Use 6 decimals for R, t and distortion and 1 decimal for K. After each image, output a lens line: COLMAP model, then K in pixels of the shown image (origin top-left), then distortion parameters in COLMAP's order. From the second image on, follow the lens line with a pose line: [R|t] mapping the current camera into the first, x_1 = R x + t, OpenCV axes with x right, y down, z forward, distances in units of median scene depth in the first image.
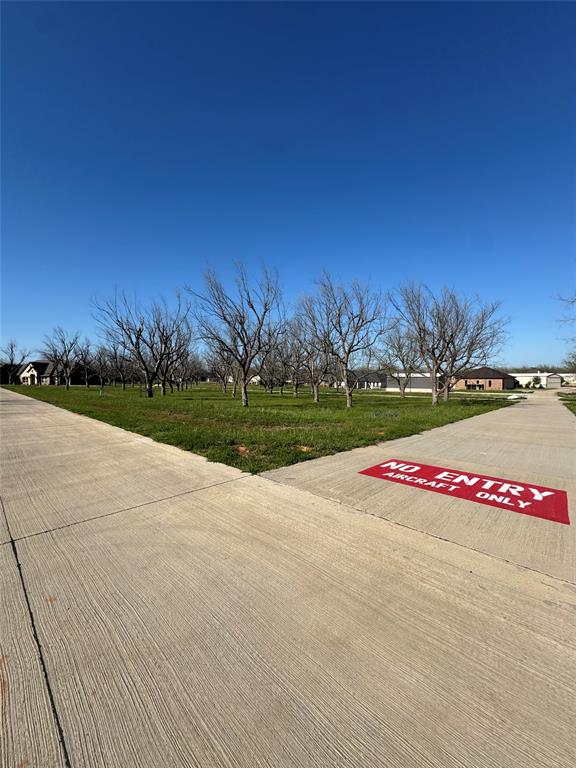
lens RADIAL K [[307.1, 0, 289.0], [0, 307.1, 383.2], [0, 0, 1]] dist [-0.001896, 0.000059]
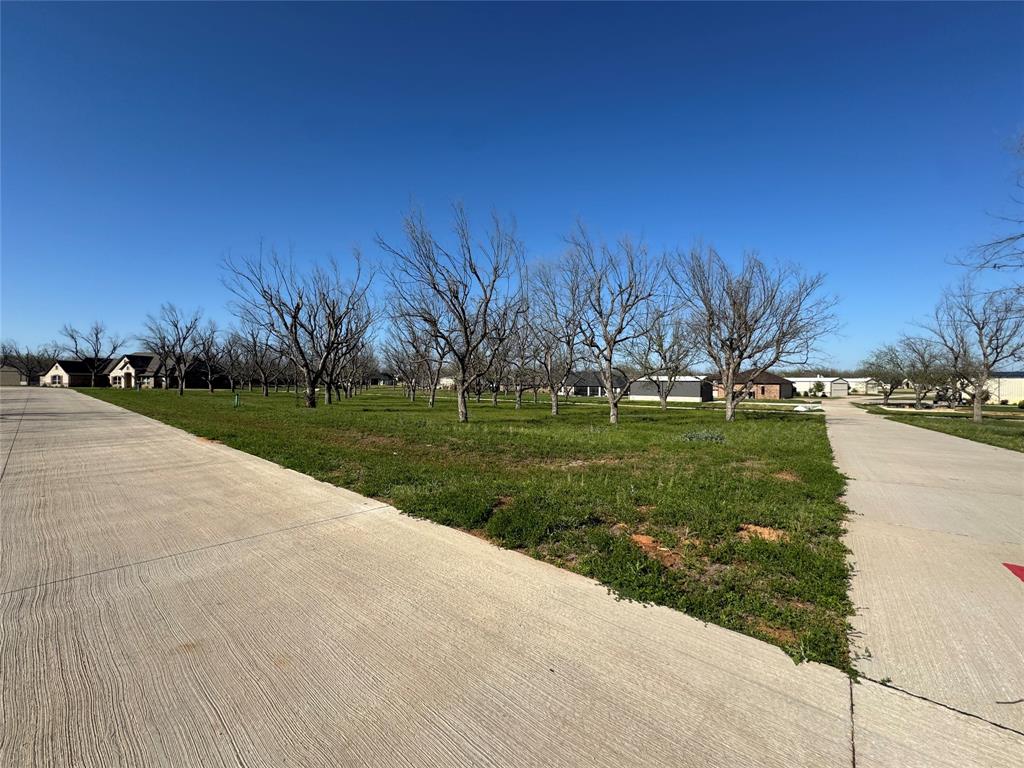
lens RADIAL K [[408.5, 0, 510.2], [0, 408.5, 382.6], [0, 0, 1]] dist [-0.003633, 0.000115]
pose [[0.998381, 0.007597, 0.056364, -0.046634], [-0.006766, 0.999866, -0.014935, 0.001441], [-0.056470, 0.014529, 0.998299, 0.059494]]
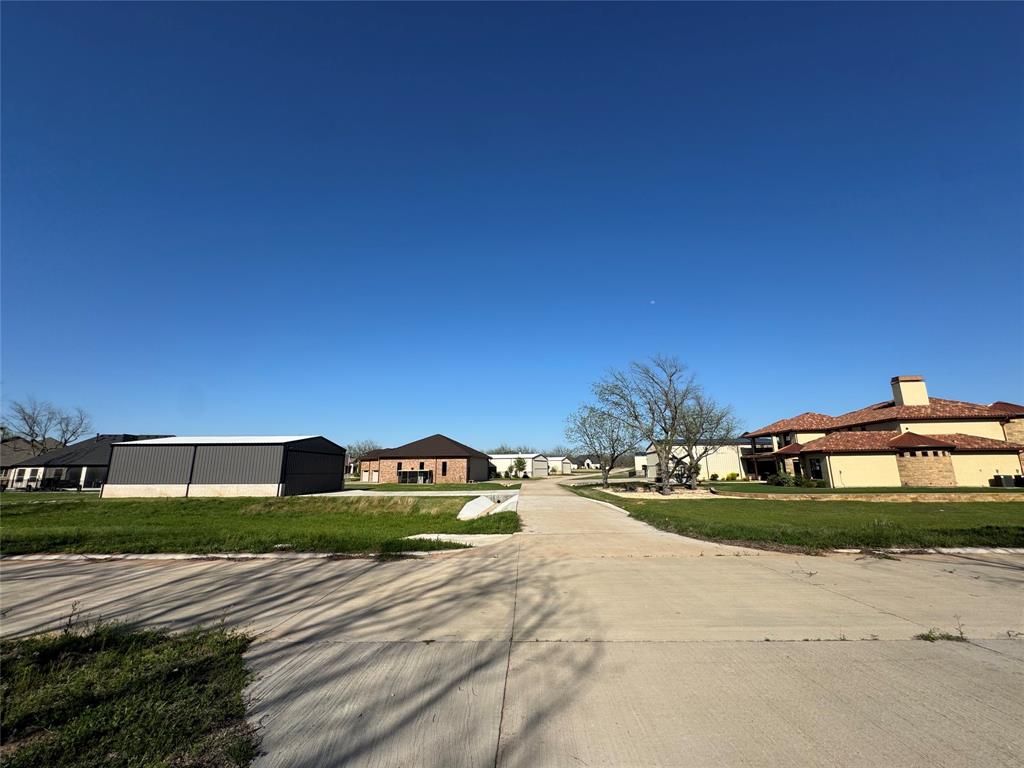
lens RADIAL K [[408.5, 0, 510.2], [0, 408.5, 382.6], [0, 0, 1]] dist [-0.003633, 0.000115]
pose [[0.781709, 0.124829, 0.611022, 0.663010], [0.016904, 0.975162, -0.220847, 0.023096], [-0.623414, 0.182966, 0.760183, 0.873053]]
